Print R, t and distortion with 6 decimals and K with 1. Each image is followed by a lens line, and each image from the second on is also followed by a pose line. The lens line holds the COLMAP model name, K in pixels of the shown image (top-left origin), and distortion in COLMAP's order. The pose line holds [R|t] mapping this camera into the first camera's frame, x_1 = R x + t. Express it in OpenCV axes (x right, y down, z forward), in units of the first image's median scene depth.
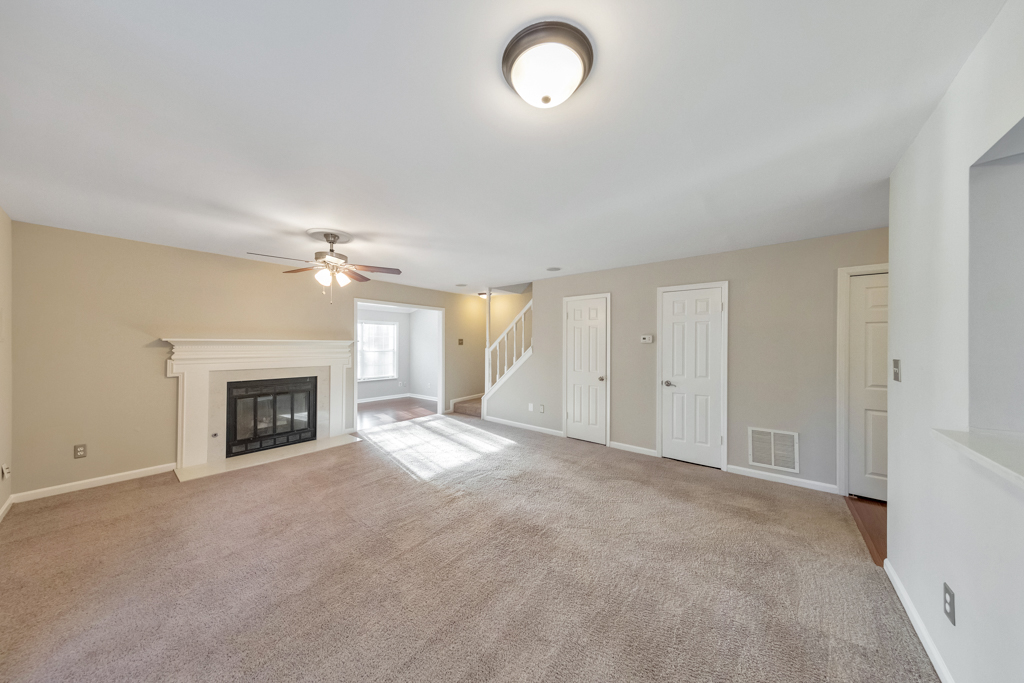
lens RADIAL K [[321.1, 0, 544.7], [0, 321.1, 340.7], [0, 0, 1]] dist [0.000253, -0.000008]
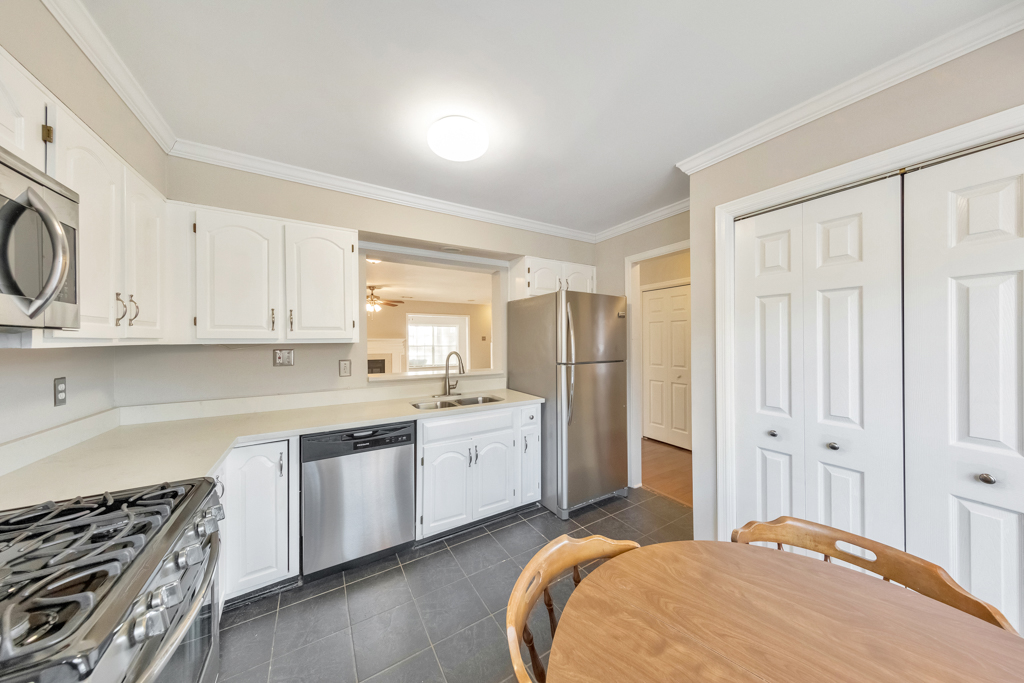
lens RADIAL K [[321.1, 0, 509.7], [0, 321.1, 342.2], [0, 0, 1]] dist [0.000253, -0.000008]
pose [[0.930419, -0.007621, -0.366419, 0.673696], [0.012941, 0.999843, 0.012065, 0.009064], [0.366270, -0.015968, 0.930372, -0.441189]]
